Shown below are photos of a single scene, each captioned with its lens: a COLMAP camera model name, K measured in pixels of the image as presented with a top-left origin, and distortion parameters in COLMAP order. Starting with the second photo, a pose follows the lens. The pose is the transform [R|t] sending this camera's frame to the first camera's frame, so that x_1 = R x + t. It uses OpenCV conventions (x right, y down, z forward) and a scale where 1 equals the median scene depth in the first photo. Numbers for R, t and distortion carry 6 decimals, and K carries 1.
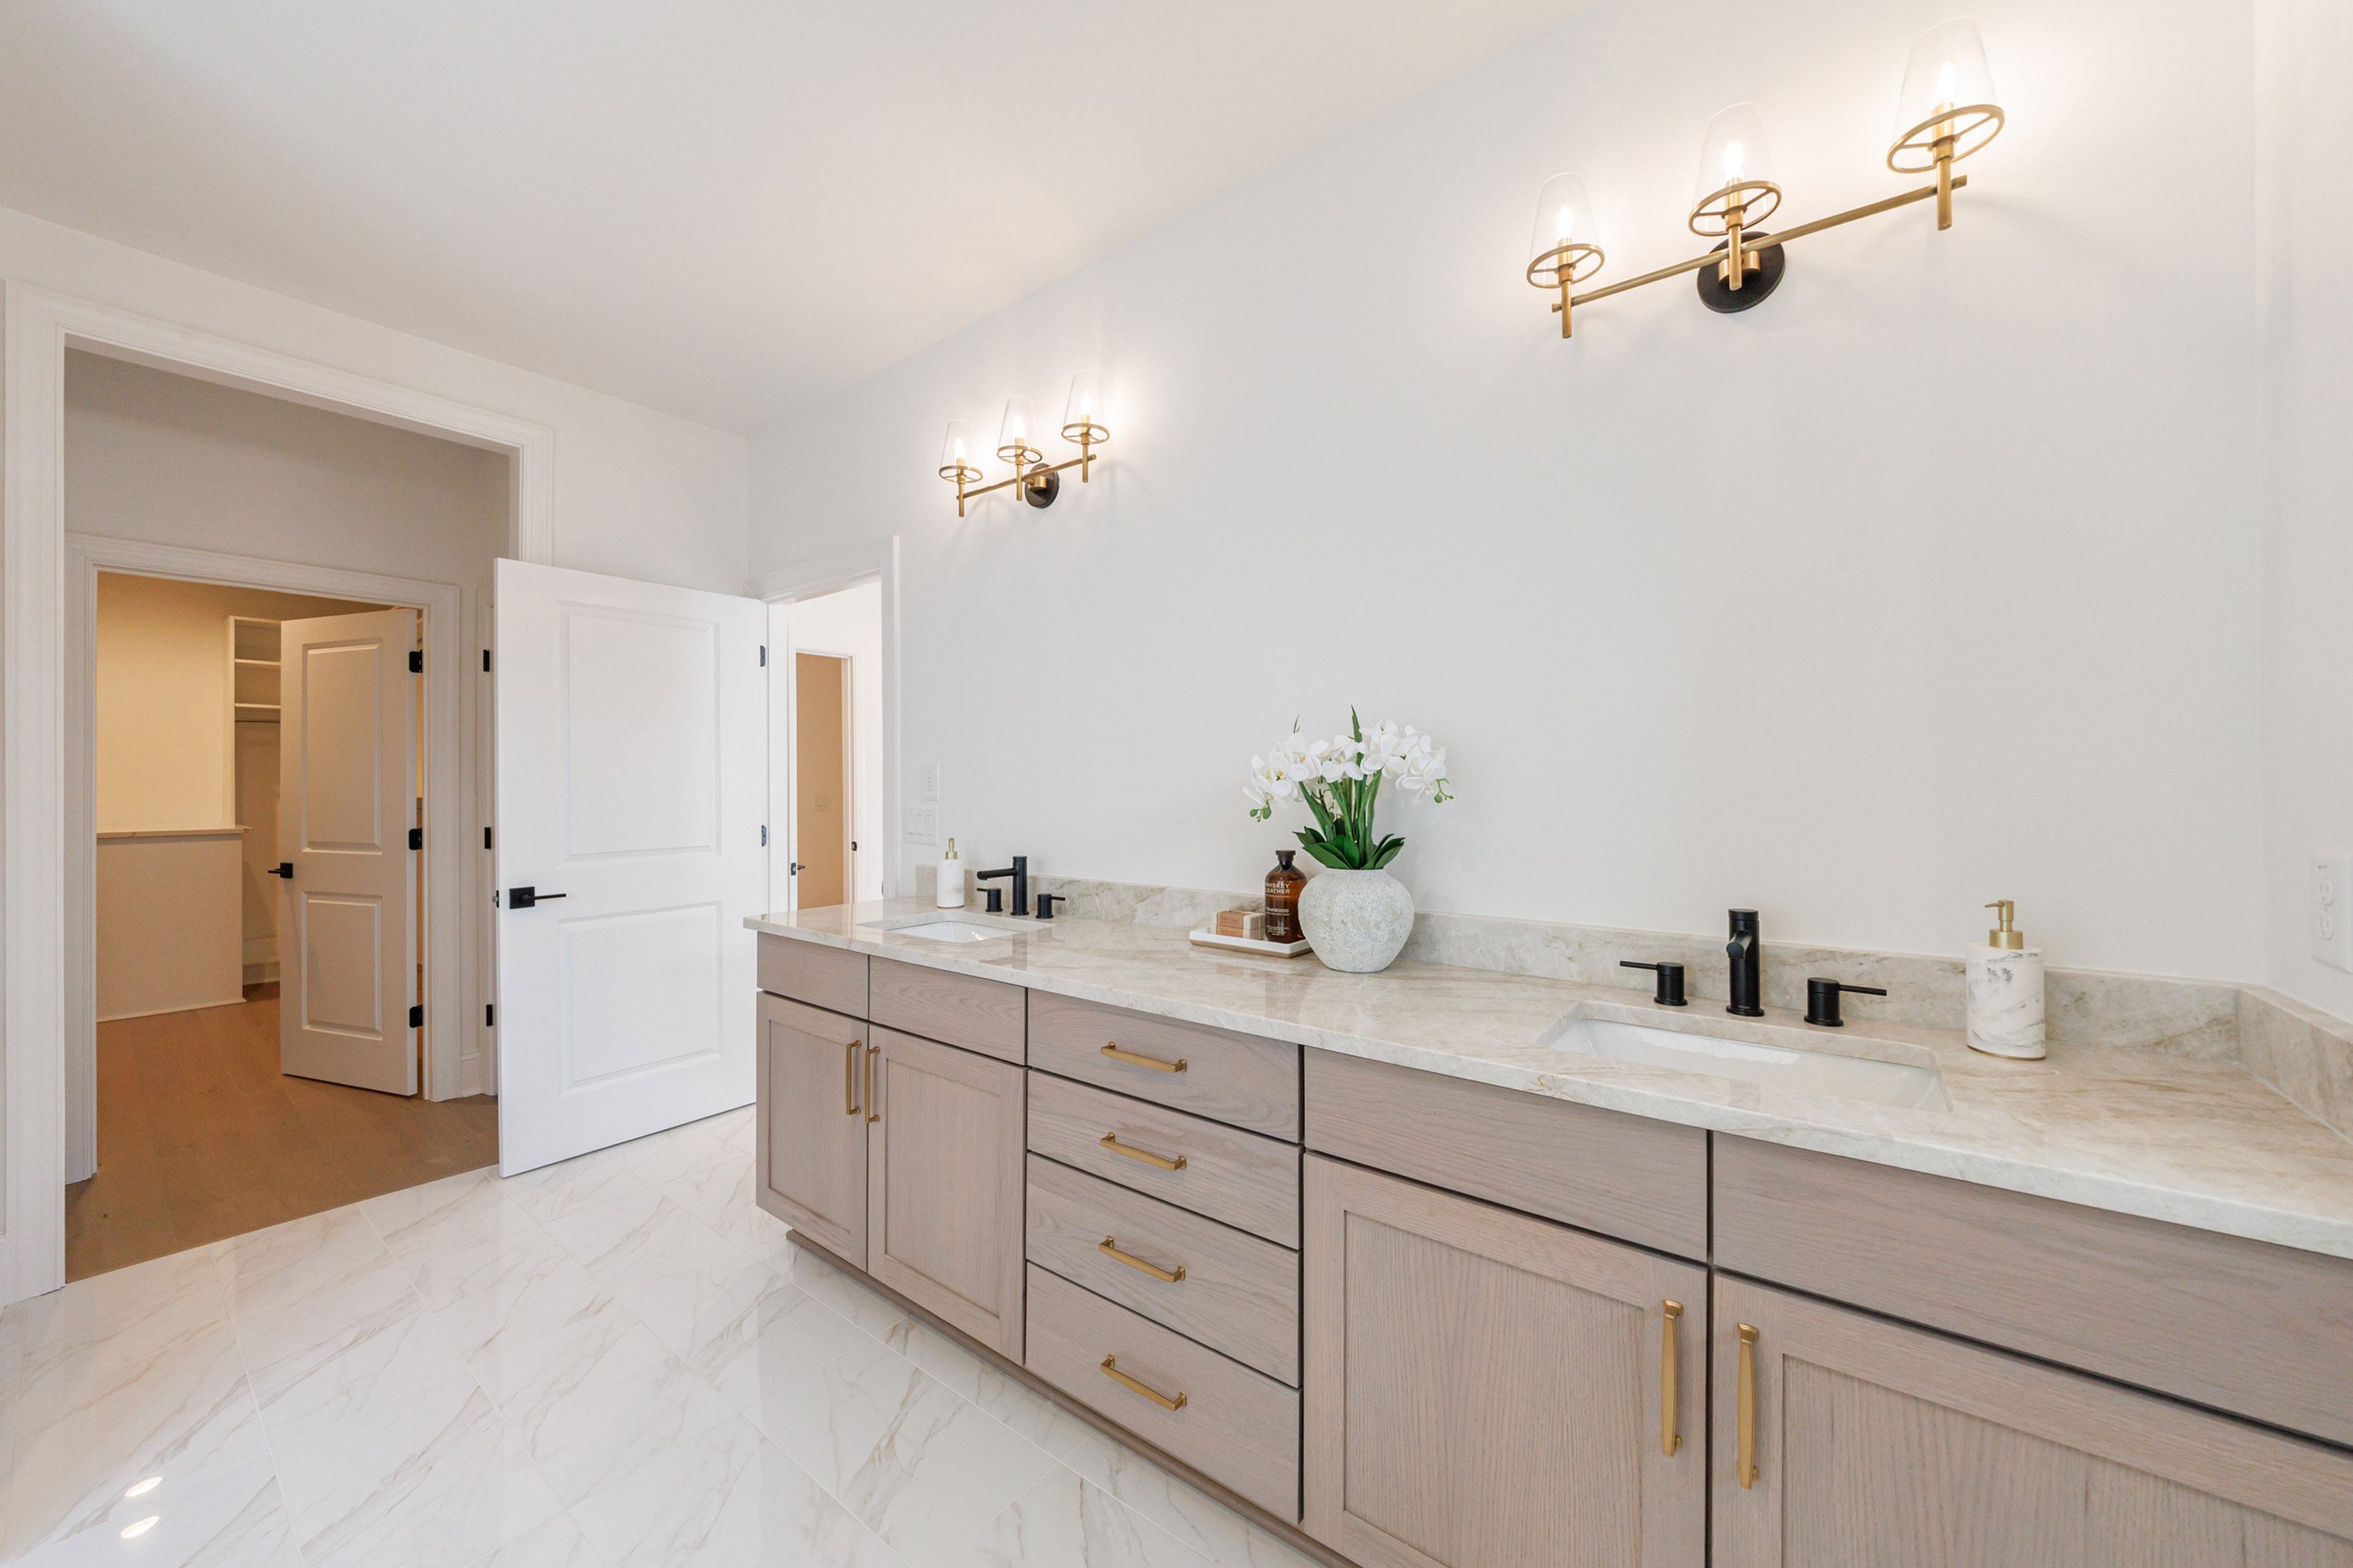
lens RADIAL K [[856.9, 0, 1200.6], [0, 856.9, 775.0], [0, 0, 1]] dist [0.000060, -0.000127]
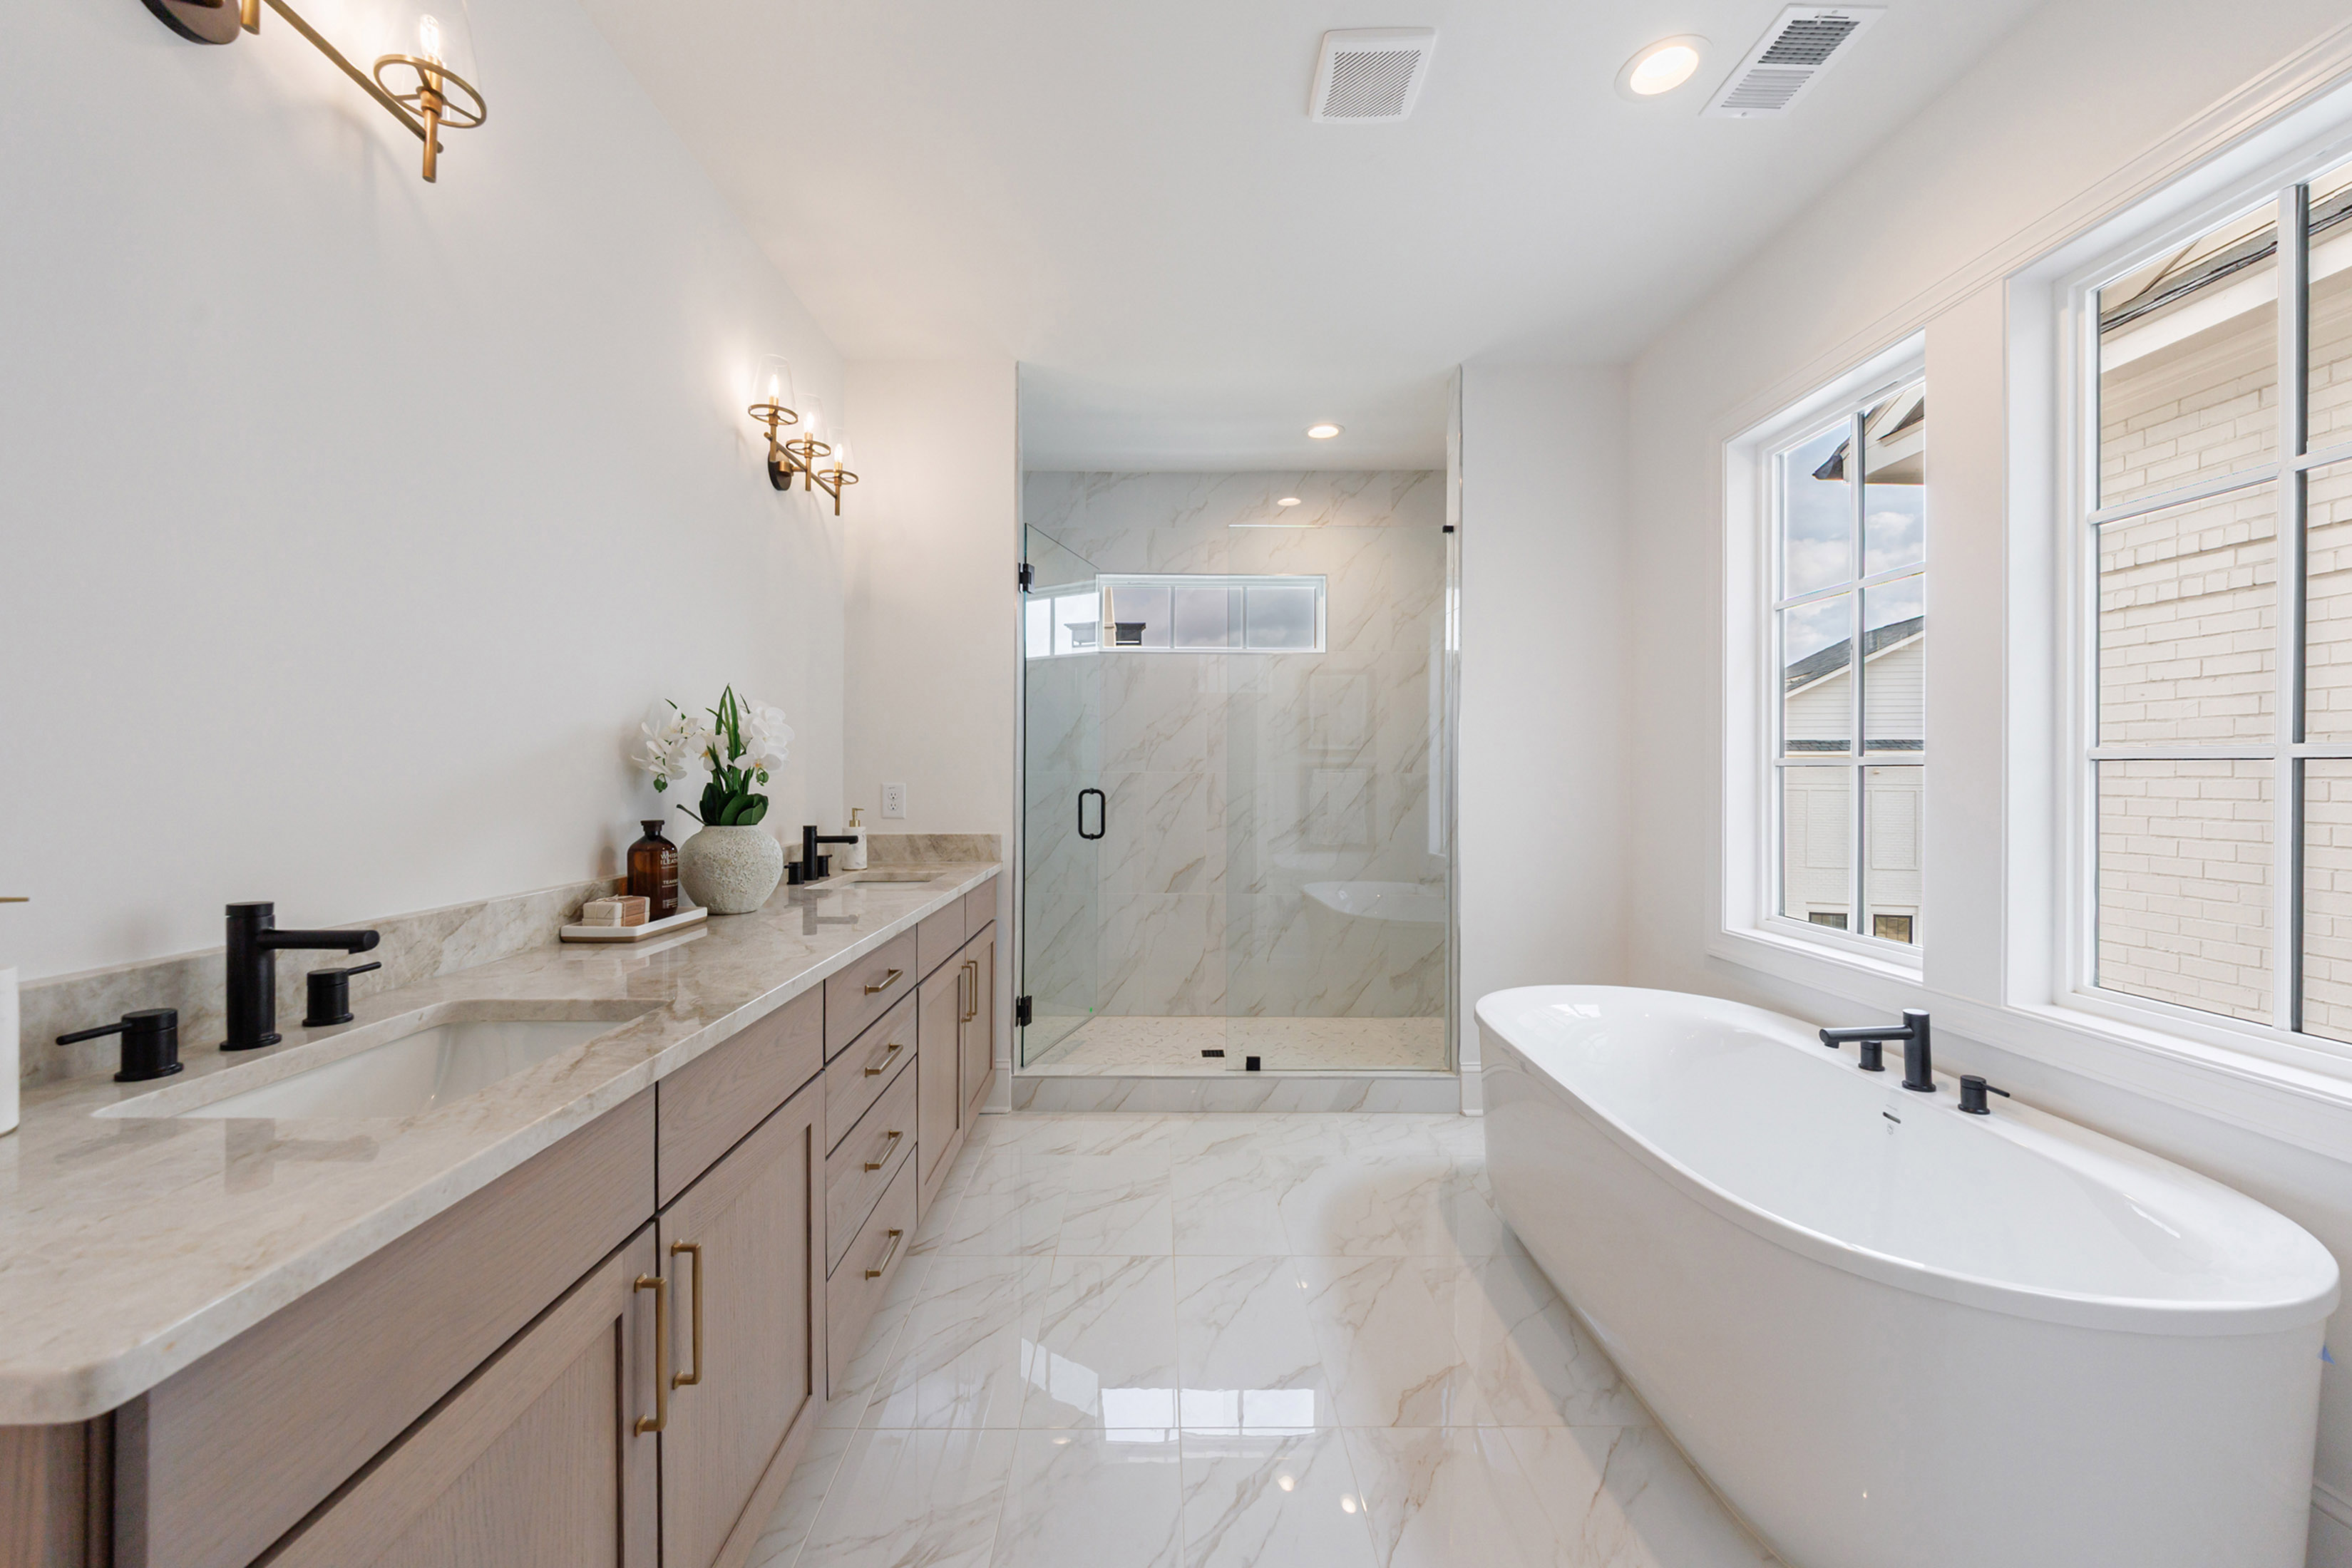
lens RADIAL K [[884.2, 0, 1157.6], [0, 884.2, 772.9], [0, 0, 1]] dist [-0.000361, -0.001637]
pose [[-0.588863, 0.001597, 0.808231, -0.915560], [-0.007055, 0.999950, -0.007116, 0.036412], [-0.808202, -0.009893, -0.588822, 1.018166]]
